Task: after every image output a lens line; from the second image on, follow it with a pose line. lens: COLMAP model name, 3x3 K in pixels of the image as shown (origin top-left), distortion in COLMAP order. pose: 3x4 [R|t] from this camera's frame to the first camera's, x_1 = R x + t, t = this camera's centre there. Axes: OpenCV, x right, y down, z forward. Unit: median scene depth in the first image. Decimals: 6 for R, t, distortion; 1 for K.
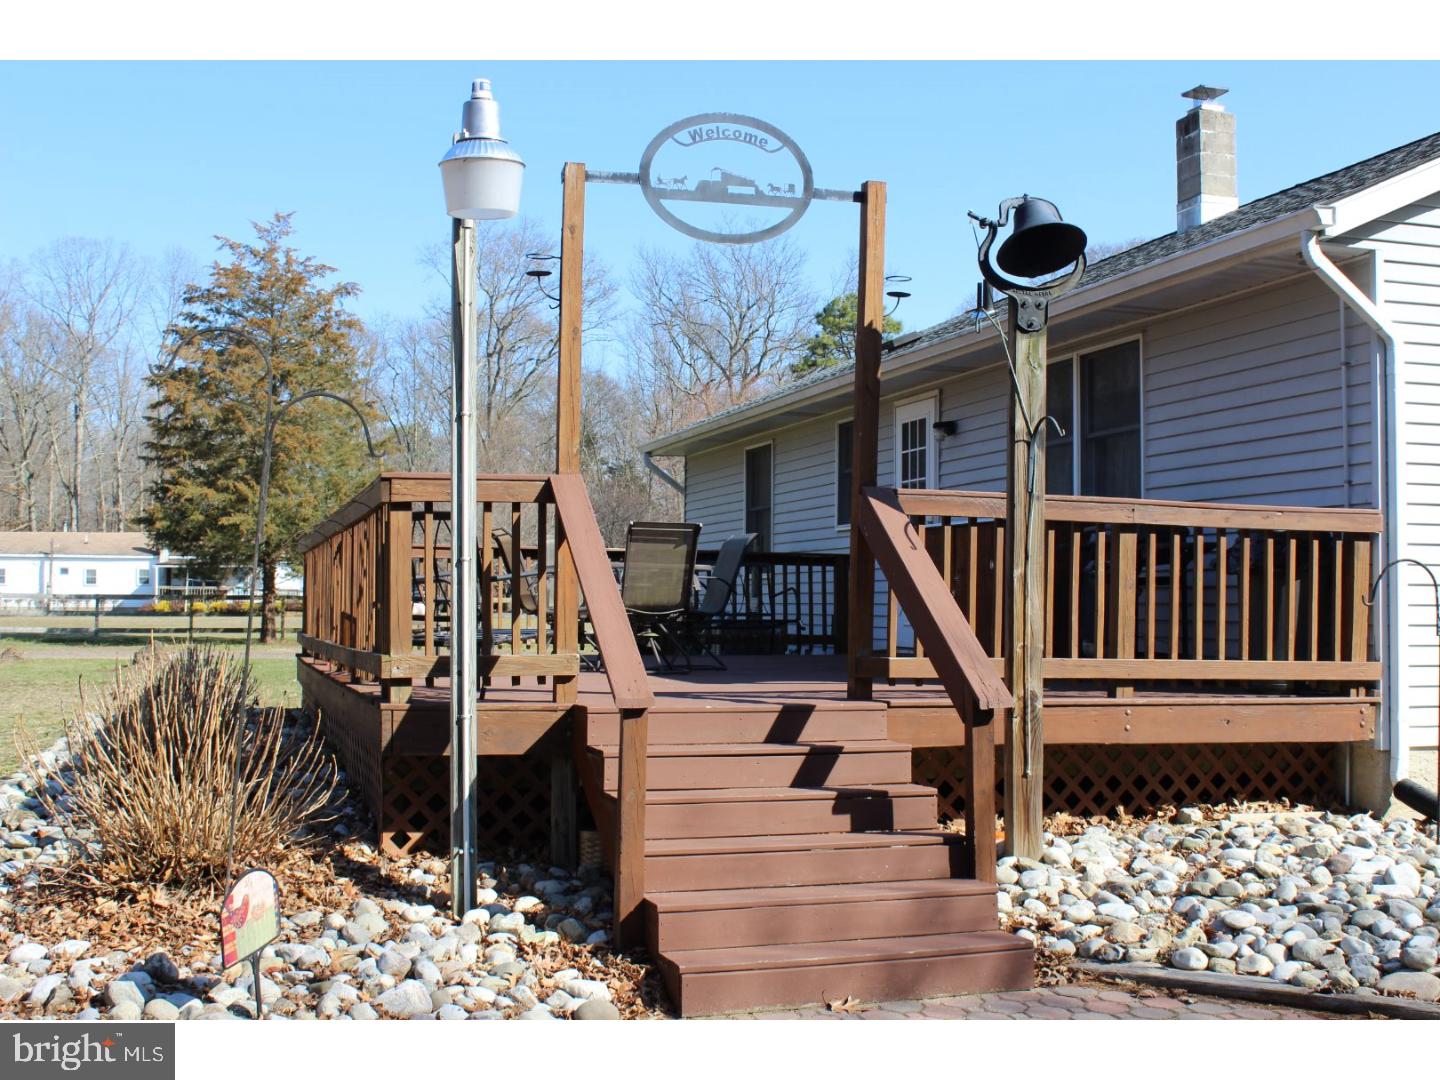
lens RADIAL K [[1602.4, 0, 720.0], [0, 1602.4, 540.0], [0, 0, 1]] dist [0.003402, -0.009190]
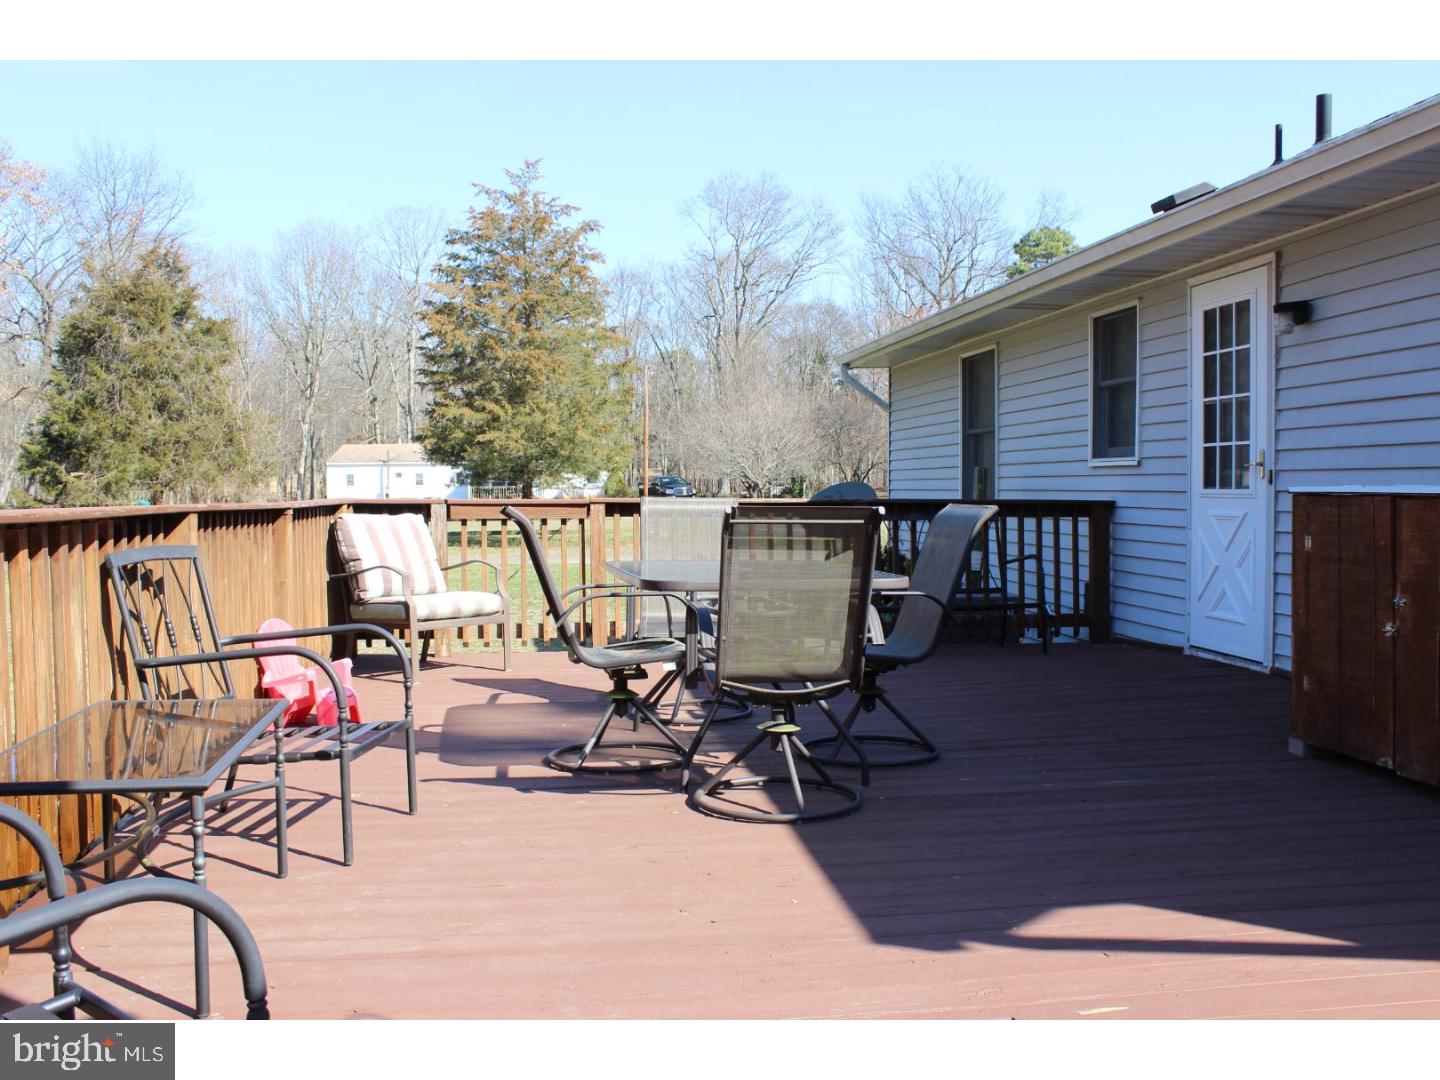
lens RADIAL K [[1291.0, 0, 720.0], [0, 1291.0, 540.0], [0, 0, 1]] dist [-0.134593, 0.007123]
pose [[0.986545, -0.003122, -0.163457, 0.000565], [0.015854, 0.996933, 0.076643, -0.006221], [0.162717, -0.078204, 0.983569, 0.130285]]
